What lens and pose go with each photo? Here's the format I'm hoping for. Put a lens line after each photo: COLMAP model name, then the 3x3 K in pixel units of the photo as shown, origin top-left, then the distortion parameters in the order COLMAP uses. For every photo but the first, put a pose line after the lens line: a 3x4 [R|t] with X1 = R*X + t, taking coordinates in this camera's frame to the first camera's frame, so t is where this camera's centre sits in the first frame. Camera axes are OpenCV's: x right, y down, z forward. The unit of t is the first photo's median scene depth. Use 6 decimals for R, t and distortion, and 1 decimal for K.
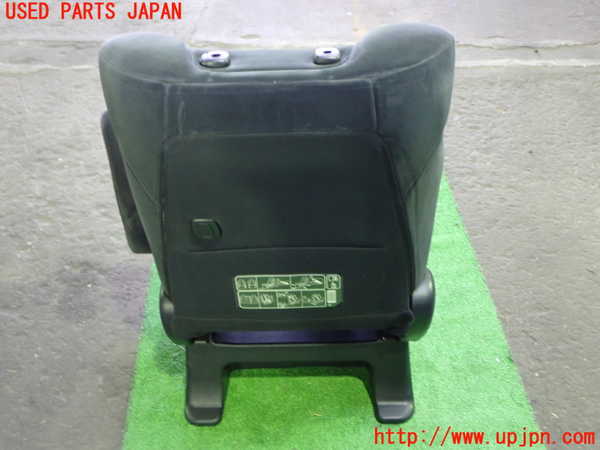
lens RADIAL K [[659.8, 0, 297.5], [0, 659.8, 225.4], [0, 0, 1]] dist [0.013110, 0.000000]
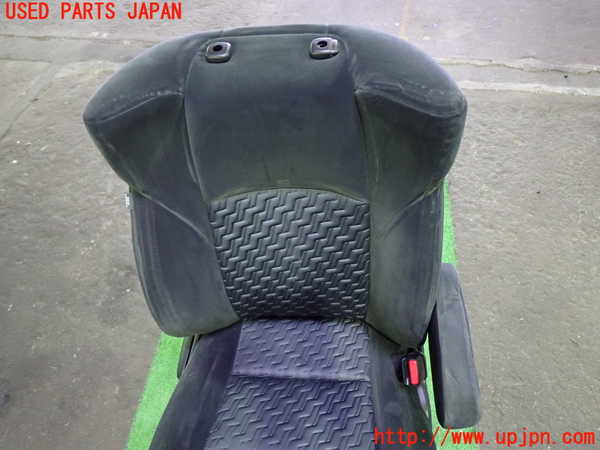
lens RADIAL K [[444.7, 0, 302.4], [0, 444.7, 223.1], [0, 0, 1]] dist [0.006687, 0.004211]
pose [[0.984443, 0.099975, -0.144490, 0.094695], [-0.069651, 0.977016, 0.201468, -0.195434], [0.161311, -0.188270, 0.968779, 0.255021]]
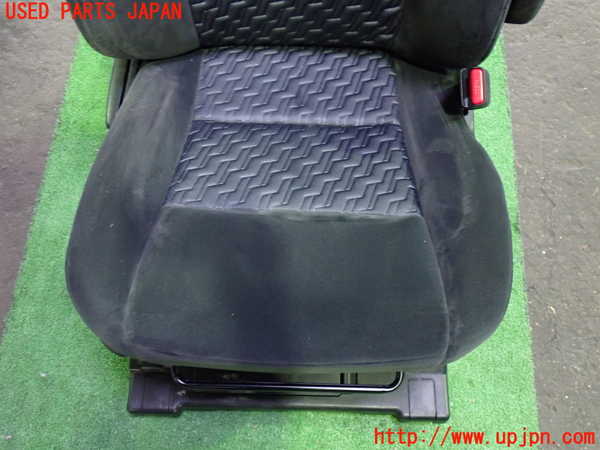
lens RADIAL K [[621.8, 0, 301.4], [0, 621.8, 224.3], [0, 0, 1]] dist [0.005402, 0.000000]
pose [[0.992373, 0.123039, 0.007539, 0.049376], [-0.115064, 0.902640, 0.414729, -0.060179], [0.044223, -0.412434, 0.909914, 0.247742]]
